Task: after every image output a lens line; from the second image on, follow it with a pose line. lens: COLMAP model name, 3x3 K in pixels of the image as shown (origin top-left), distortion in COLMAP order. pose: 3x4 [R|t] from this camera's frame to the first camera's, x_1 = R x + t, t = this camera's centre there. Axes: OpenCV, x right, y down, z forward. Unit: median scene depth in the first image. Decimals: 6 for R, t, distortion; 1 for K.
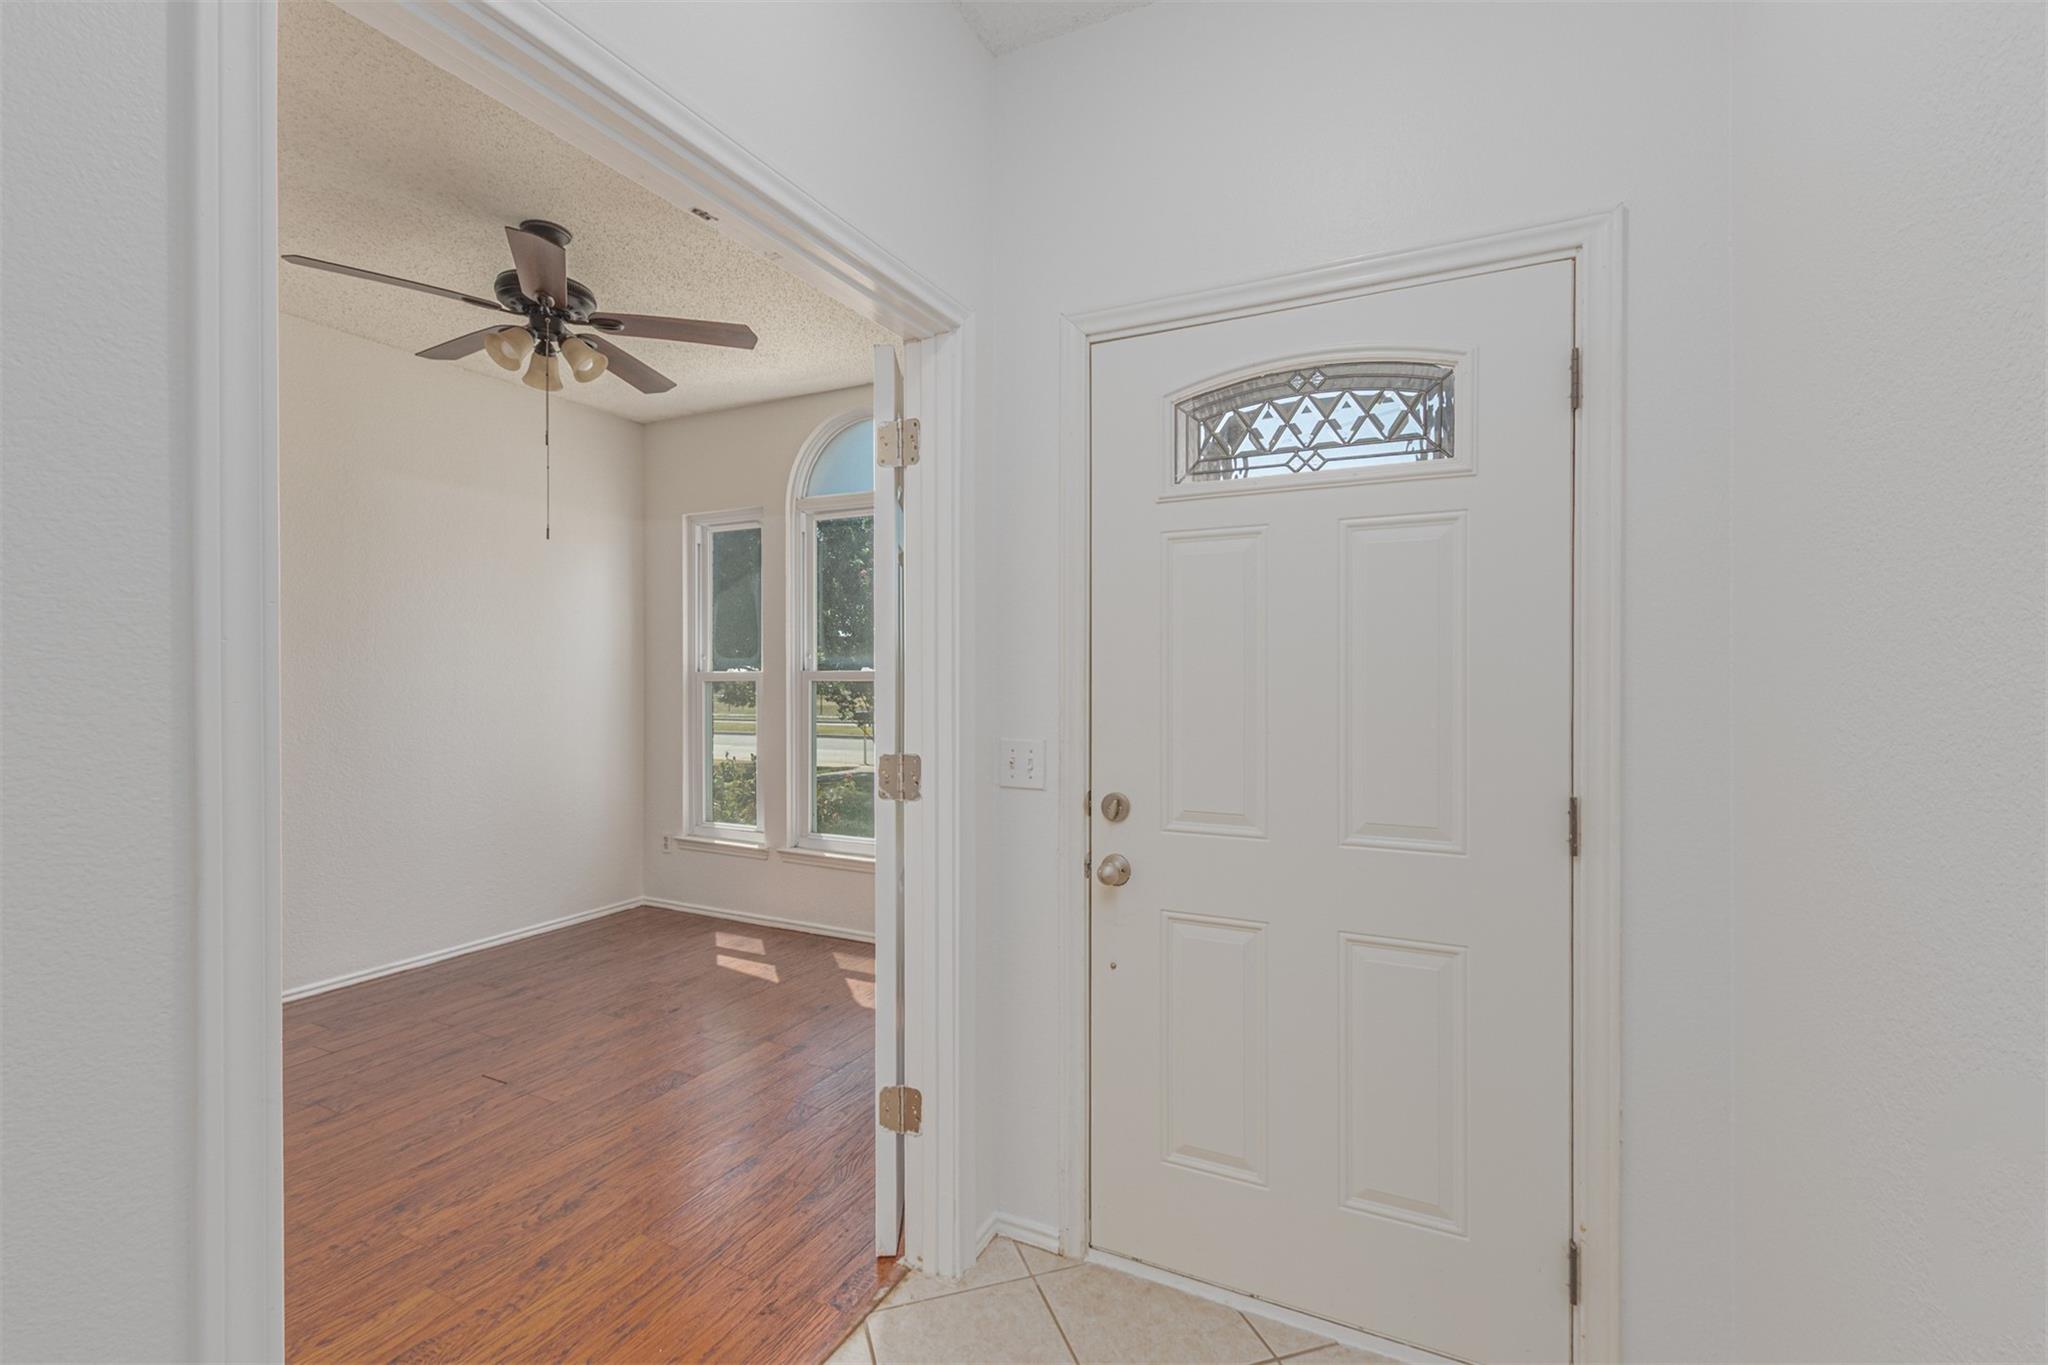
lens RADIAL K [[867.0, 0, 1024.0], [0, 867.0, 682.5], [0, 0, 1]] dist [-0.000306, -0.000109]
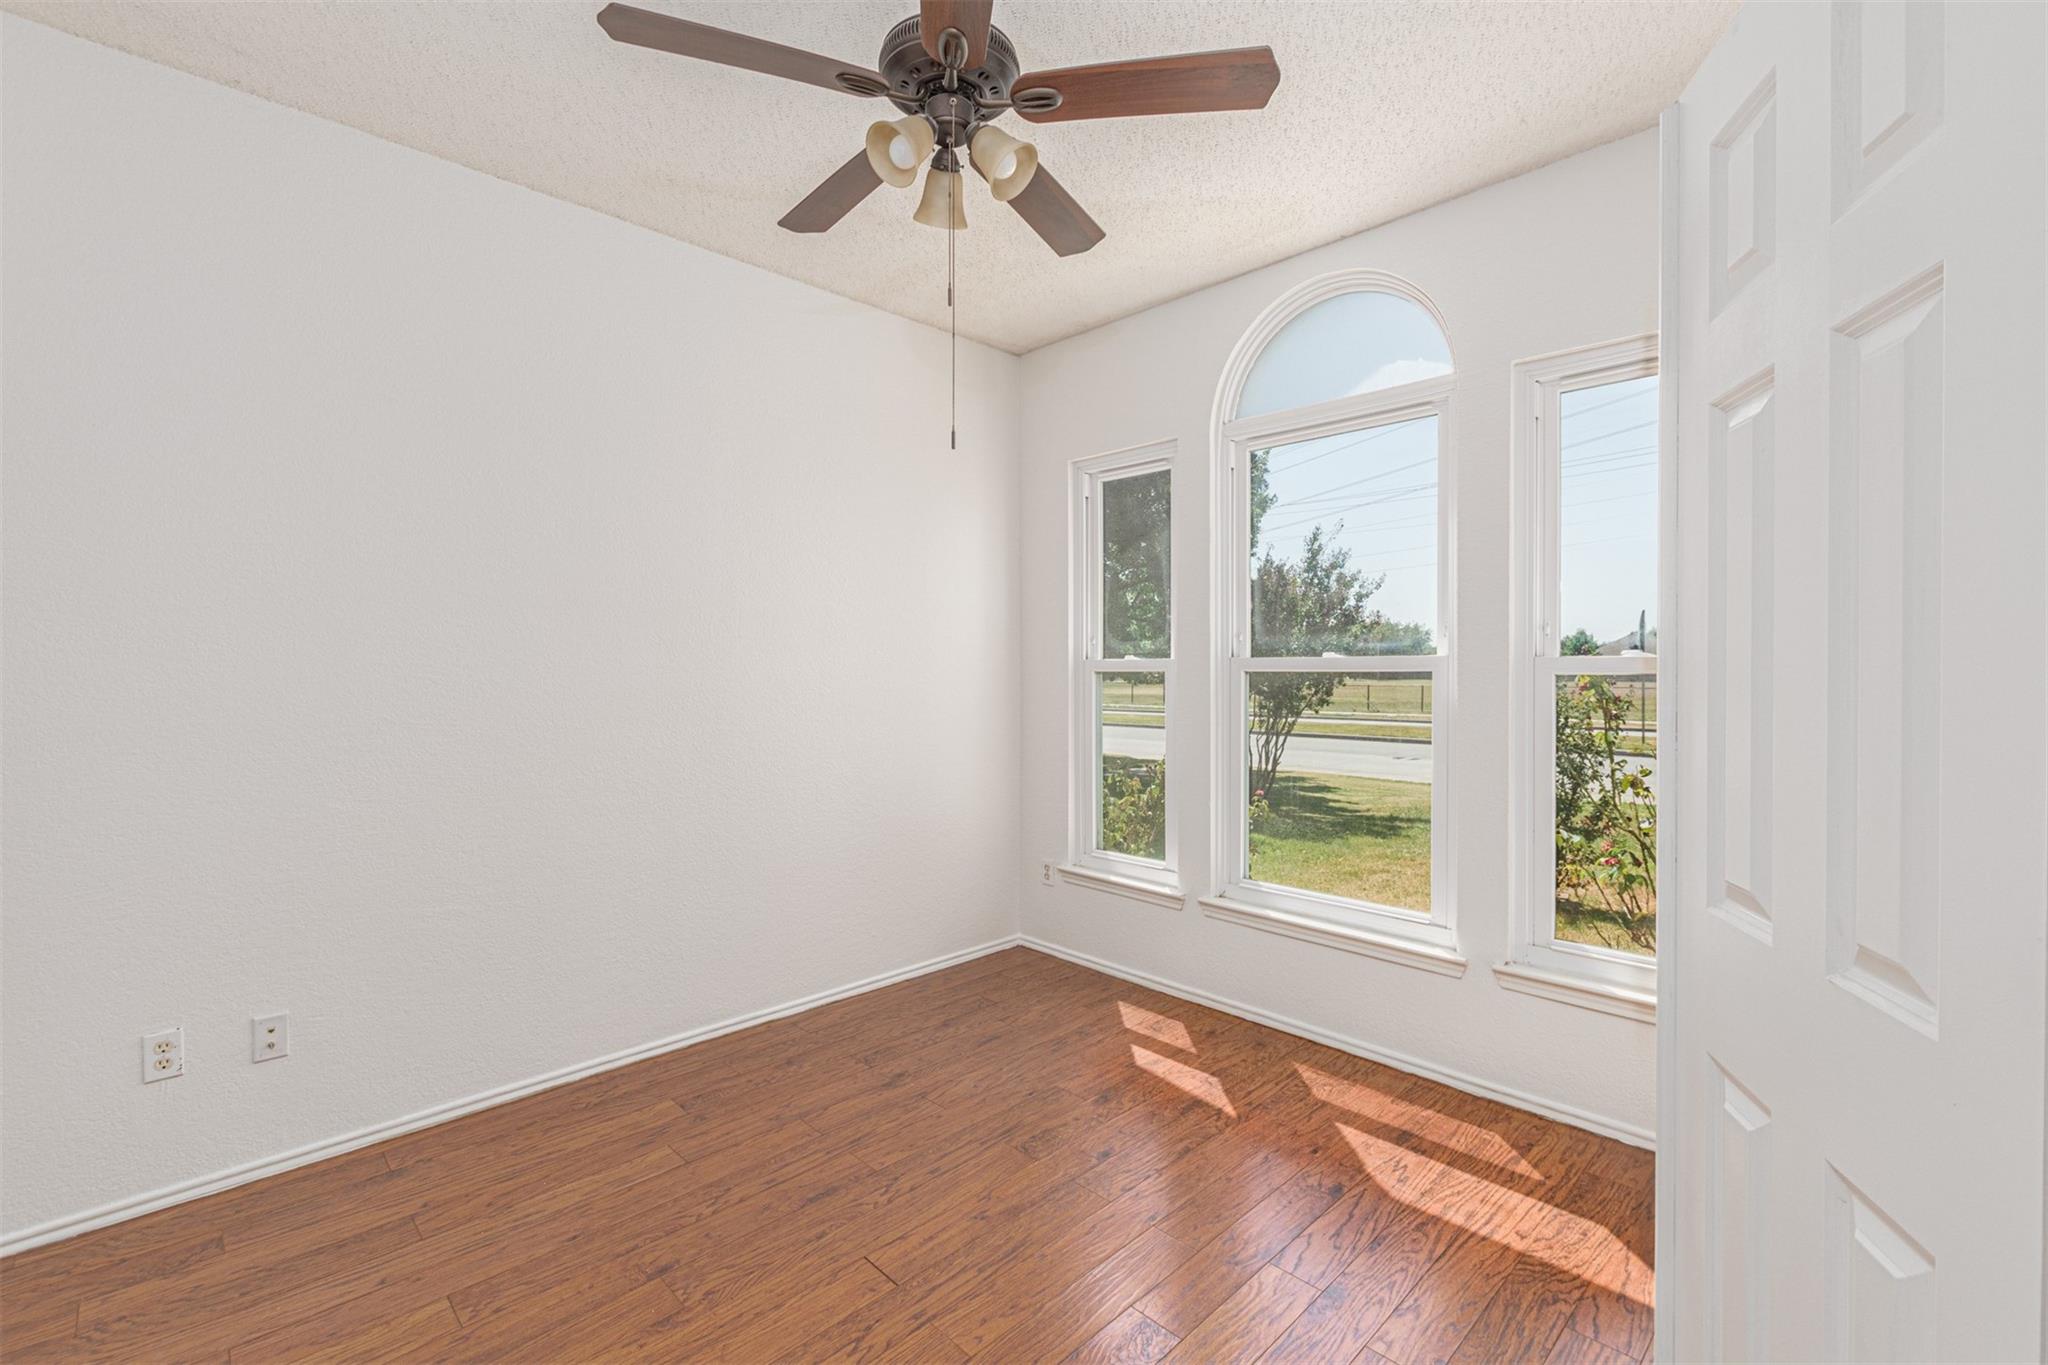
lens RADIAL K [[879.0, 0, 1024.0], [0, 879.0, 682.5], [0, 0, 1]] dist [0.017004, -0.006695]
pose [[0.940607, 0.003605, -0.339477, -0.186151], [0.000653, 0.999923, 0.012428, -0.001576], [0.339496, -0.011912, 0.940532, 0.269456]]
